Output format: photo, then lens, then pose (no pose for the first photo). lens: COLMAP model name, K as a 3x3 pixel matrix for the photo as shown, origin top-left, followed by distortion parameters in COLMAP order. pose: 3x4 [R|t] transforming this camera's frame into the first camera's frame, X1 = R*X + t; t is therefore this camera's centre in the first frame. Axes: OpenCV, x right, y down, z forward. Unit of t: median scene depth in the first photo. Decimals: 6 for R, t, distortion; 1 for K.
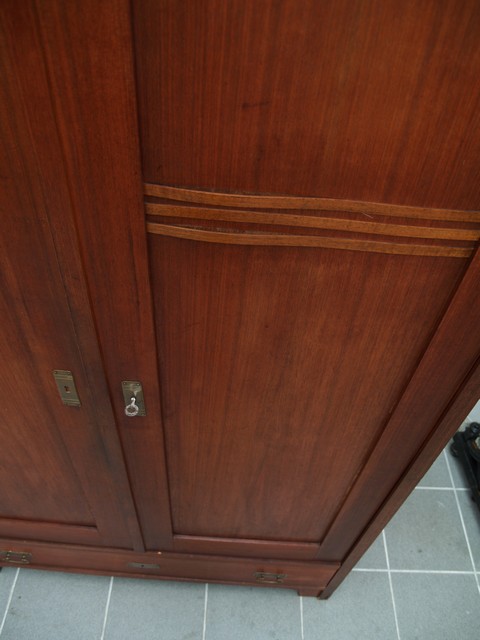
lens RADIAL K [[516.9, 0, 243.0], [0, 516.9, 320.2], [0, 0, 1]] dist [-0.121770, 0.077287]
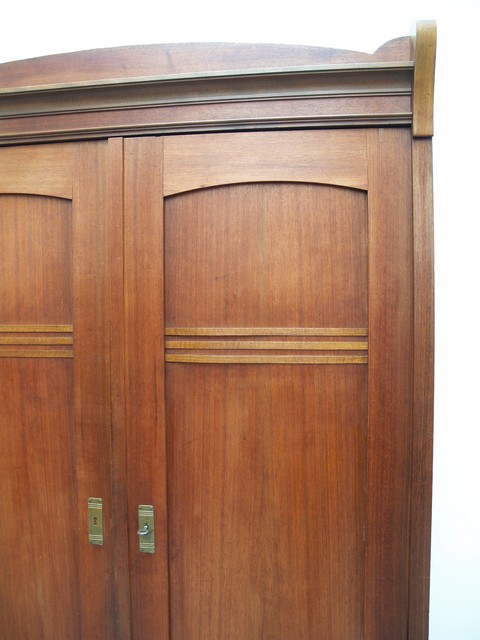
lens RADIAL K [[516.9, 0, 239.4], [0, 516.9, 314.4], [0, 0, 1]] dist [-0.121770, 0.077287]
pose [[0.991661, -0.074555, -0.105117, 0.239202], [-0.024161, 0.693650, -0.719907, 0.919035], [0.126587, 0.716444, 0.686064, -0.231709]]
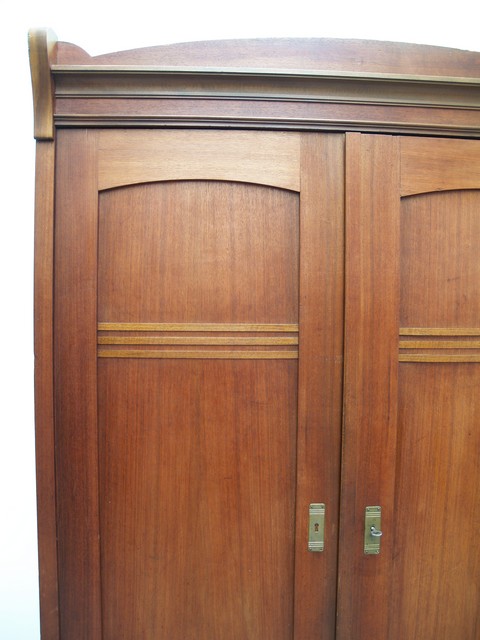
lens RADIAL K [[516.9, 0, 237.7], [0, 516.9, 318.7], [0, 0, 1]] dist [-0.121770, 0.077287]
pose [[0.995593, -0.063810, 0.068725, -0.806289], [0.093731, 0.700940, -0.707034, 0.856456], [-0.003056, 0.710360, 0.703832, -0.272312]]
